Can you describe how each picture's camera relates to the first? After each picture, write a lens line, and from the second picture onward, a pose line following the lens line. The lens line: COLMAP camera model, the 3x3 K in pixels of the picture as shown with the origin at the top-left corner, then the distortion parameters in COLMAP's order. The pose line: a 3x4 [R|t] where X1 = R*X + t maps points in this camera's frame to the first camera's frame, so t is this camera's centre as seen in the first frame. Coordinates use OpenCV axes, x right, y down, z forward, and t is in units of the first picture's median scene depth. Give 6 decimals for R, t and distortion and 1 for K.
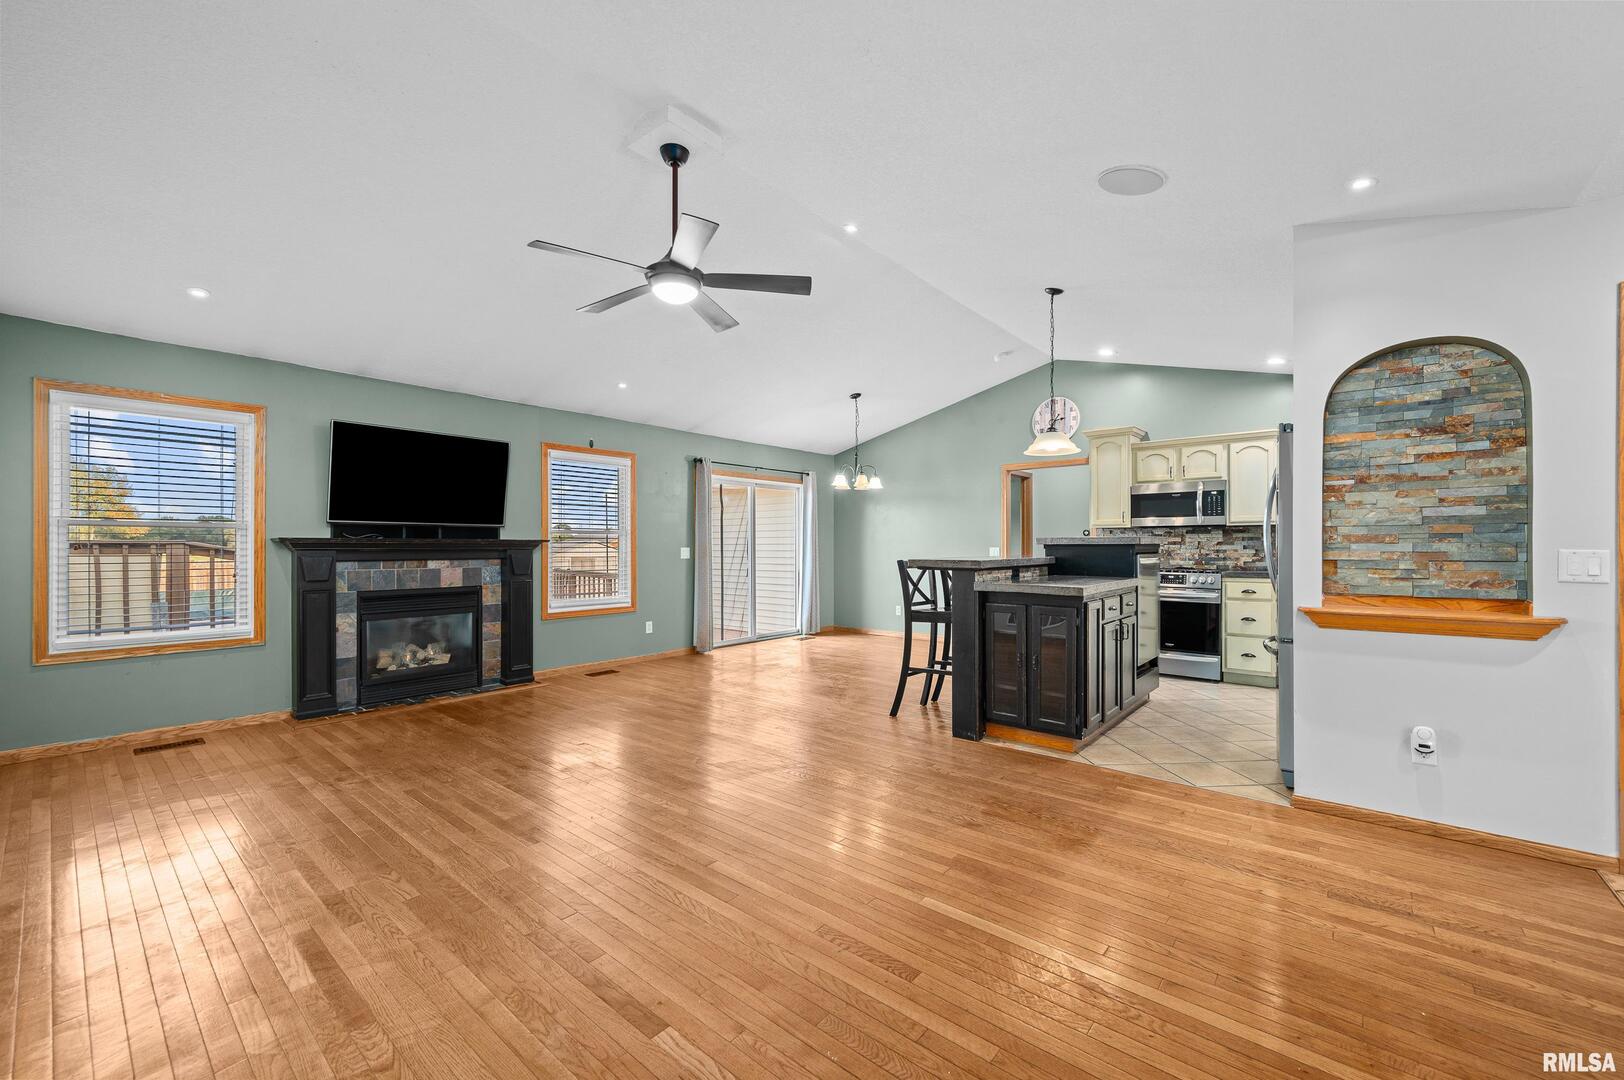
lens RADIAL K [[651.1, 0, 808.4], [0, 651.1, 543.6], [0, 0, 1]] dist [0.000049, -0.000012]
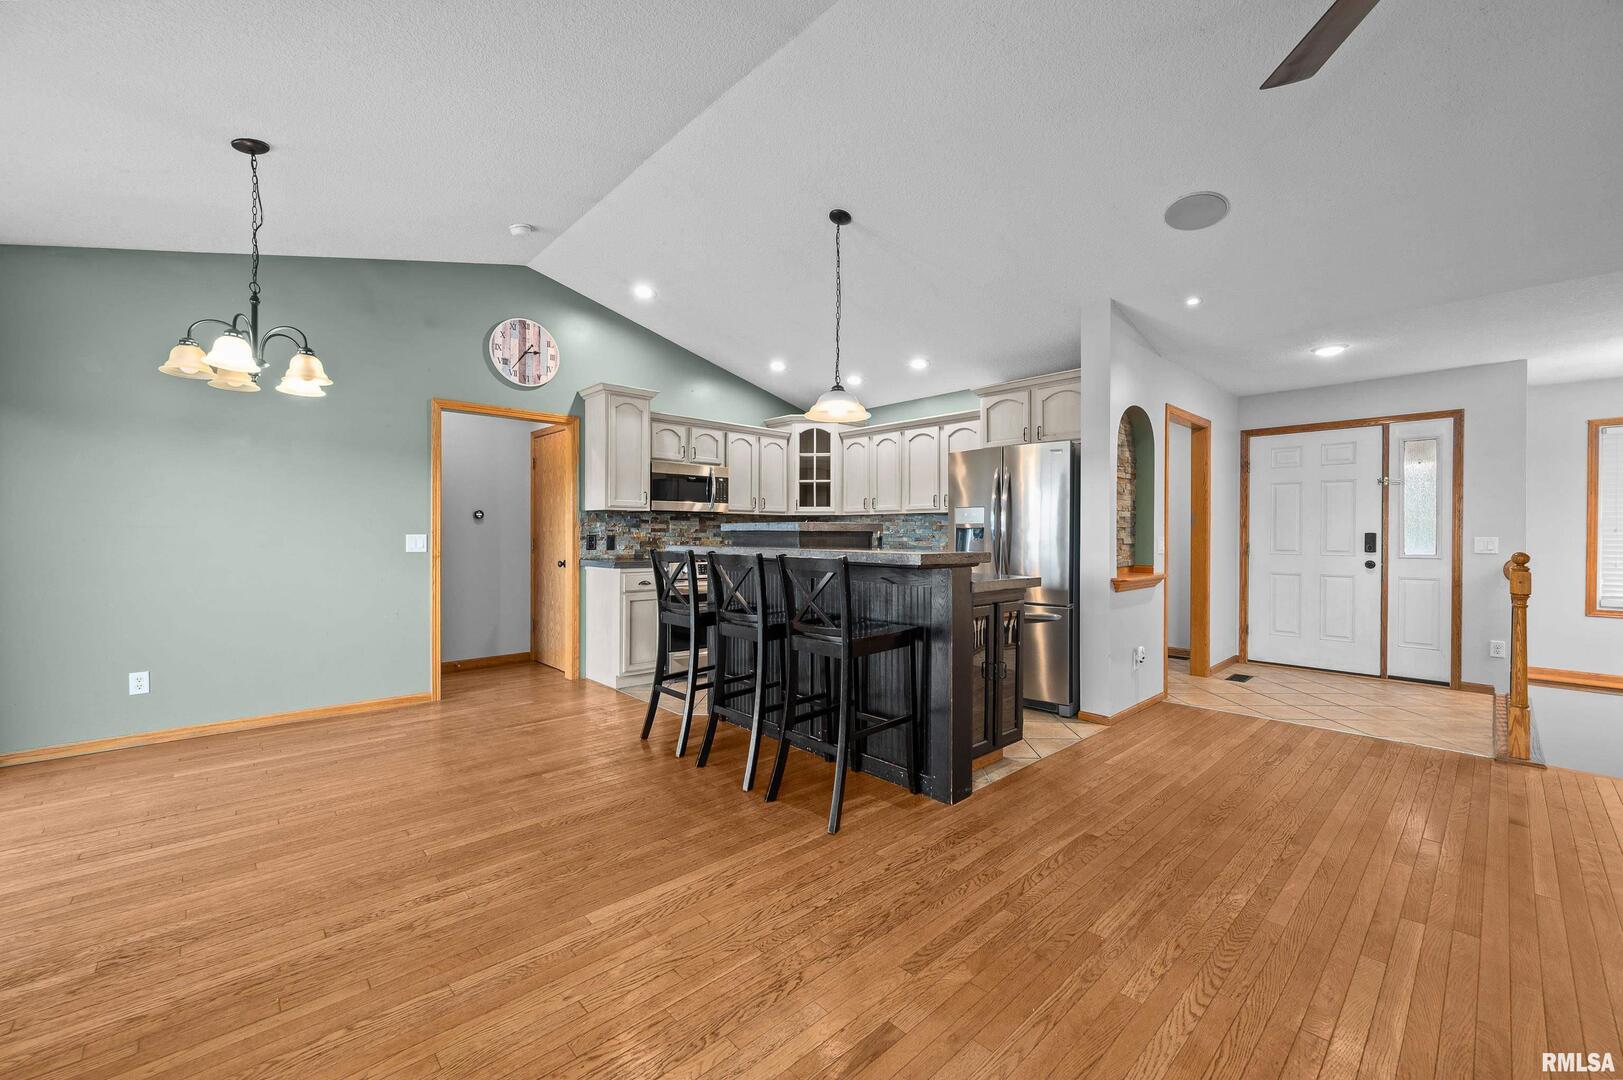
lens RADIAL K [[650.7, 0, 811.2], [0, 650.7, 547.1], [0, 0, 1]] dist [0.000049, -0.000012]
pose [[0.121682, -0.015057, 0.992455, -0.315615], [-0.009893, 0.999817, 0.016381, 0.005999], [-0.992520, -0.011812, 0.121511, 0.687552]]
